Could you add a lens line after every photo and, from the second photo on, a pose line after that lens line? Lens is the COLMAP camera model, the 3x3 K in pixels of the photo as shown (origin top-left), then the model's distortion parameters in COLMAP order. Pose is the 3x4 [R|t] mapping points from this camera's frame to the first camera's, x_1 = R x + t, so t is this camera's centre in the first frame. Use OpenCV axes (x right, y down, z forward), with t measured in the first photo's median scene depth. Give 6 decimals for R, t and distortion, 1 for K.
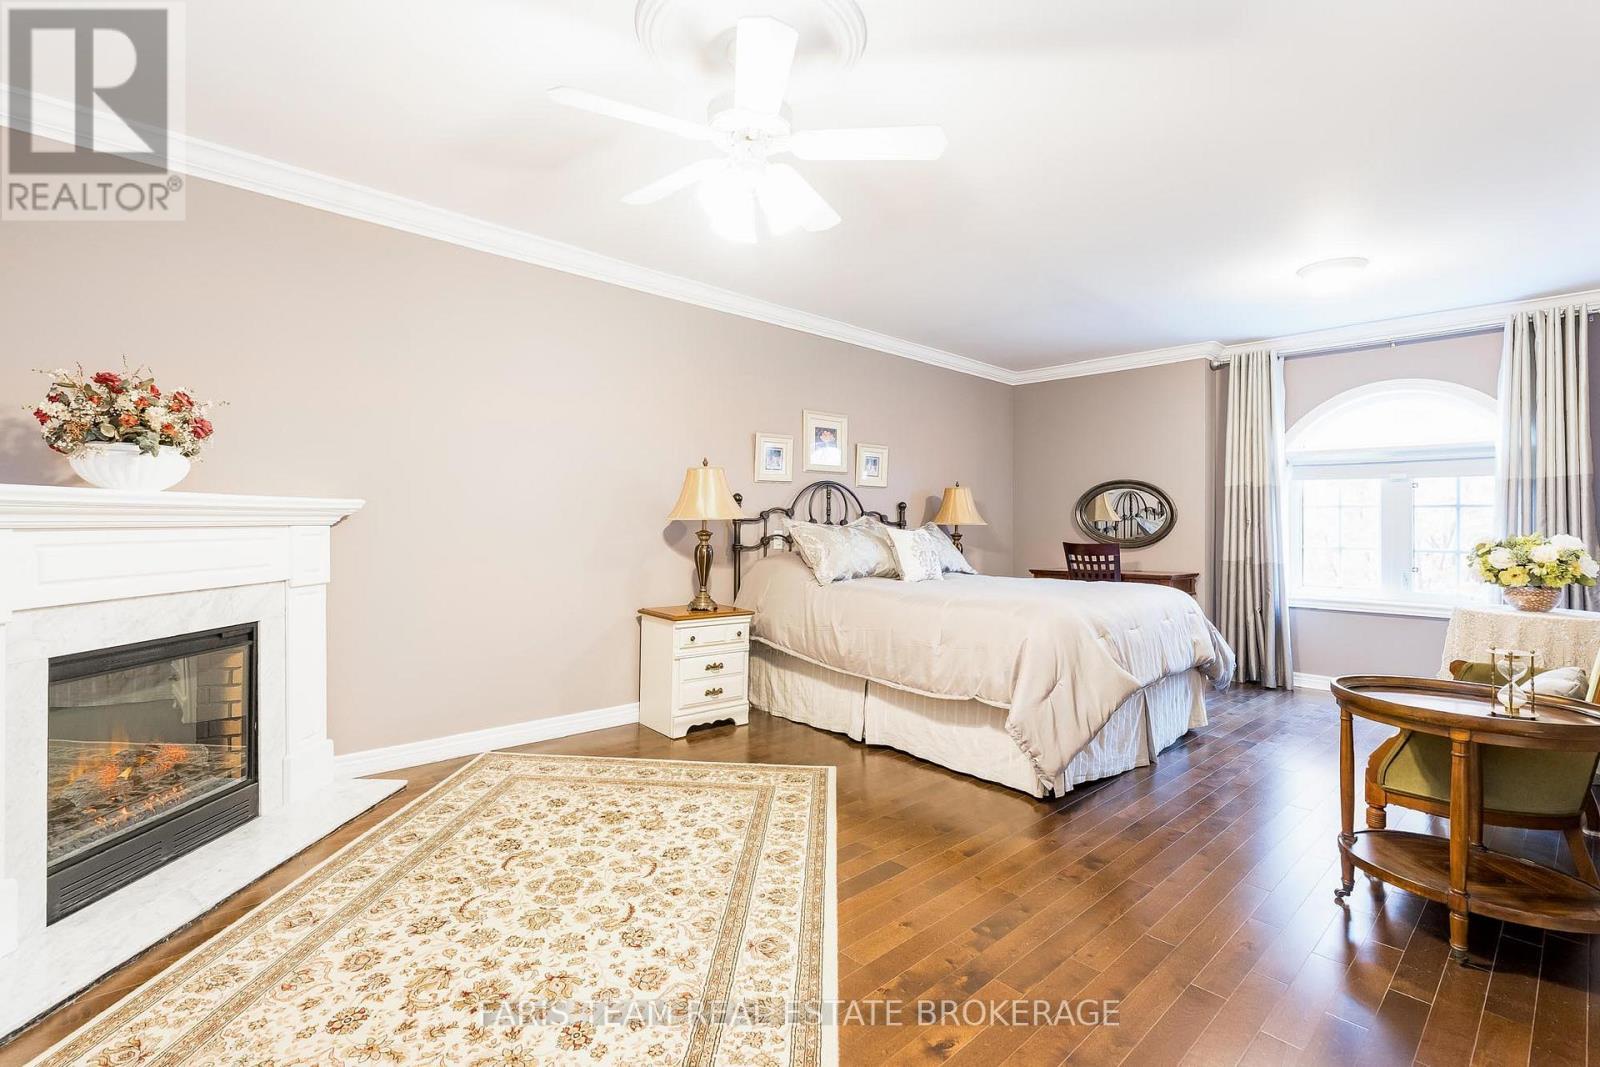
lens RADIAL K [[740.5, 0, 800.7], [0, 740.5, 529.0], [0, 0, 1]] dist [-0.001109, 0.000882]
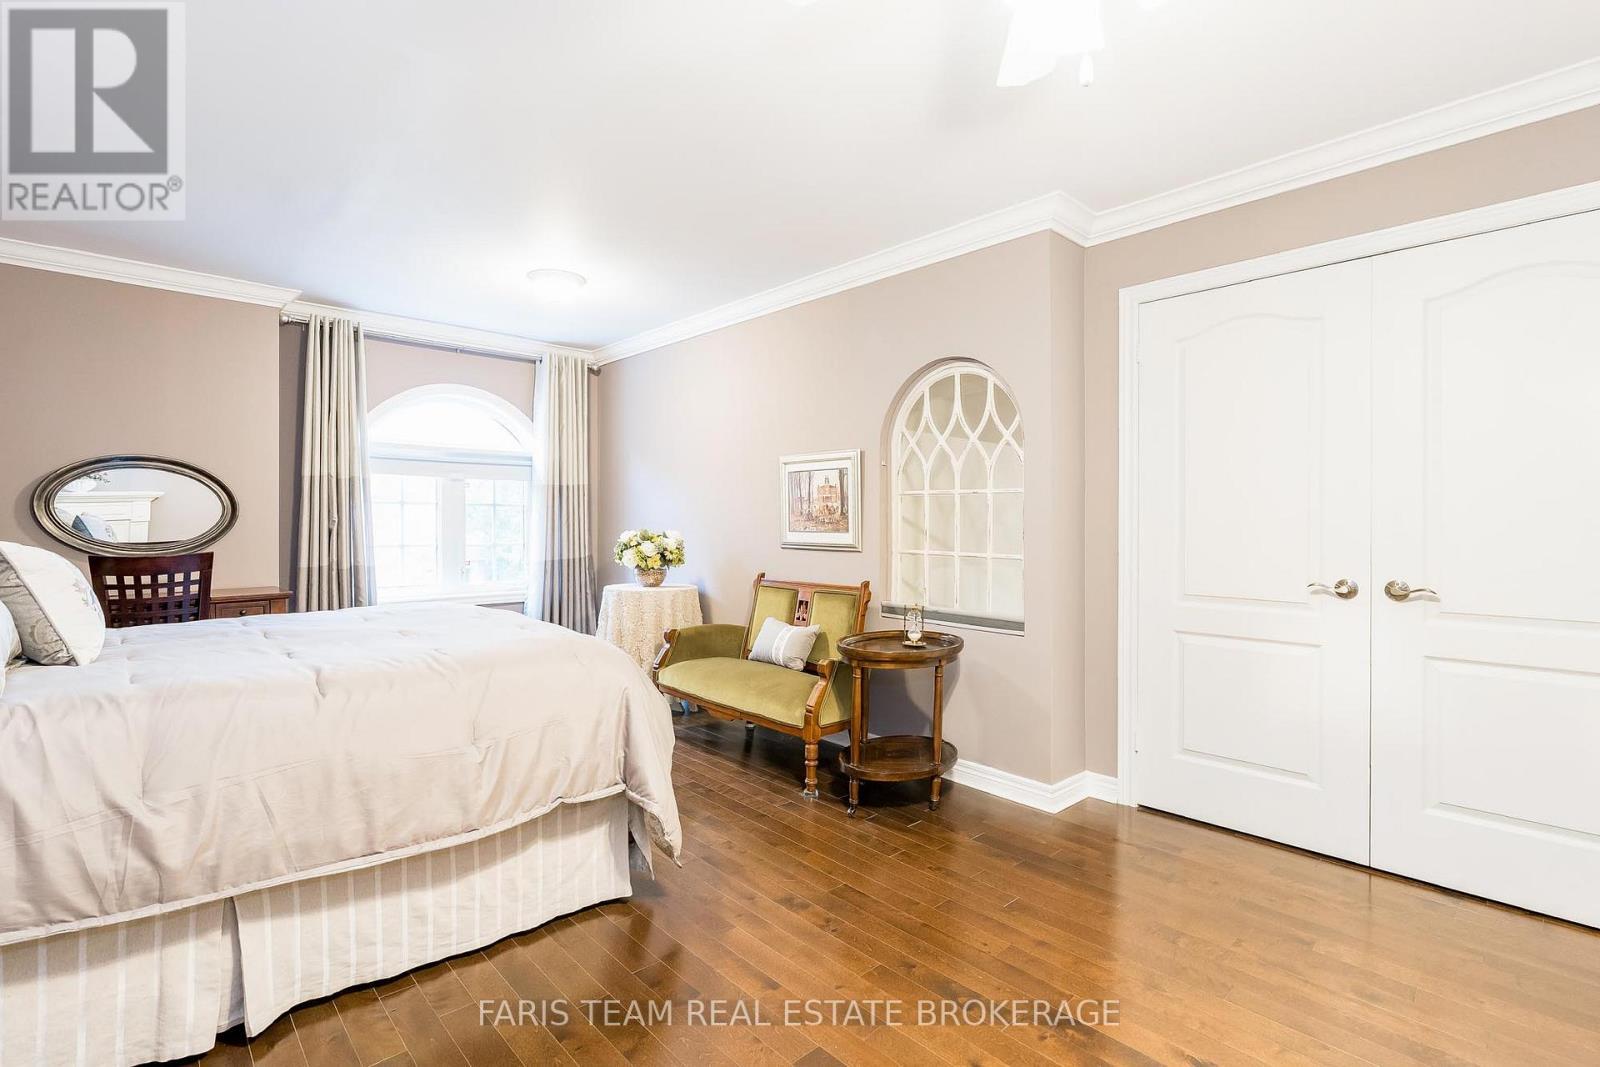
lens RADIAL K [[740.5, 0, 800.7], [0, 740.5, 529.0], [0, 0, 1]] dist [-0.001109, 0.000882]
pose [[-0.001332, -0.018810, 0.999822, -0.249838], [0.004761, 0.999812, 0.018817, -0.012522], [-0.999988, 0.004785, -0.001242, 0.488923]]
